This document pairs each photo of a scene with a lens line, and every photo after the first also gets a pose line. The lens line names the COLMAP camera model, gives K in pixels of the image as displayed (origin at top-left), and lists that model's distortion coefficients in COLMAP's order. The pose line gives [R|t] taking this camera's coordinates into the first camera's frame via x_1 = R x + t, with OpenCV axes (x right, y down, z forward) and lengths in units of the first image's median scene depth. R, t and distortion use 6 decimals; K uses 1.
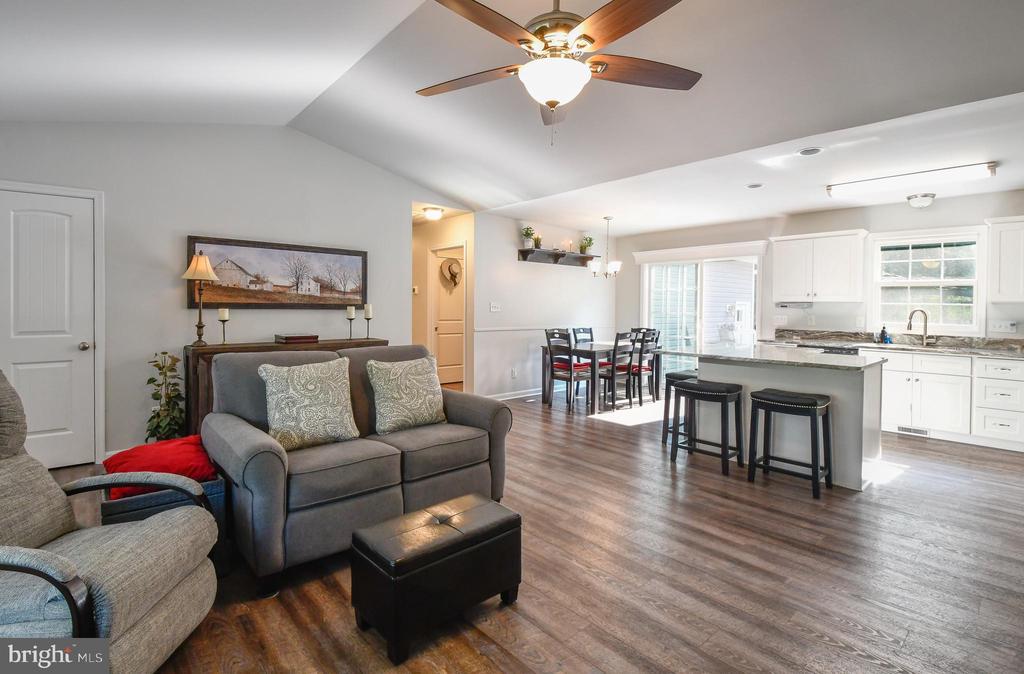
lens RADIAL K [[485.7, 0, 497.6], [0, 485.7, 324.2], [0, 0, 1]] dist [0.003990, -0.000531]
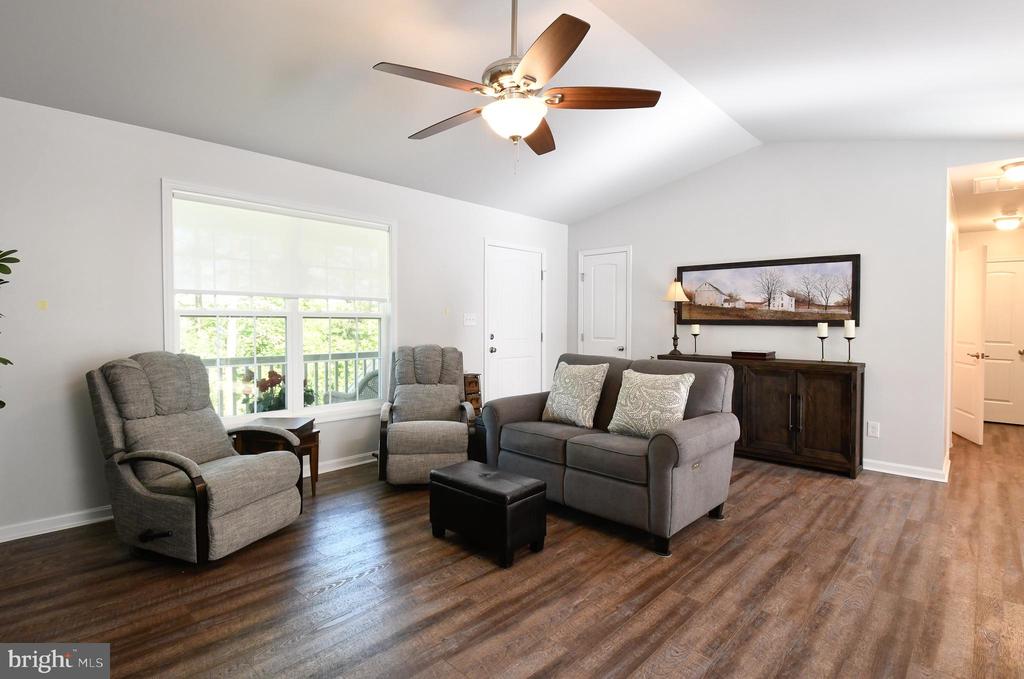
lens RADIAL K [[499.0, 0, 505.3], [0, 499.0, 335.1], [0, 0, 1]] dist [-0.000089, -0.012895]
pose [[0.113352, 0.019692, -0.993360, 0.520635], [-0.043586, 0.998940, 0.014829, -0.003815], [0.992598, 0.041616, 0.114090, 0.361107]]
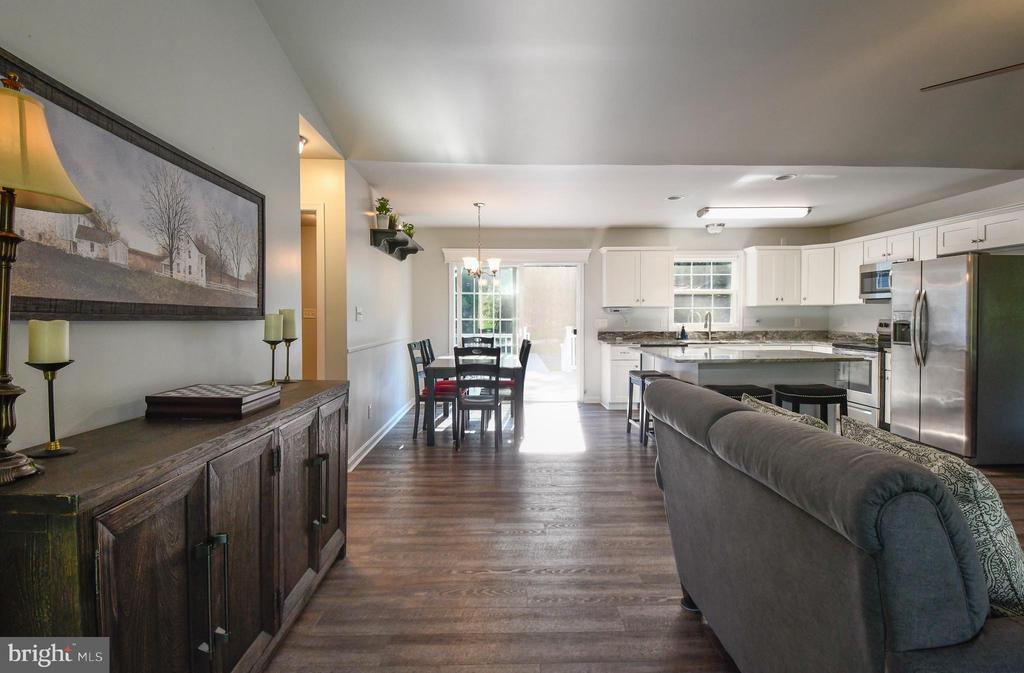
lens RADIAL K [[522.3, 0, 512.1], [0, 522.3, 330.8], [0, 0, 1]] dist [0.014969, -0.003617]
pose [[0.614651, -0.033986, 0.788067, -0.566893], [0.039783, 0.999136, 0.012059, -0.017621], [-0.787796, 0.023940, 0.615471, 0.549676]]
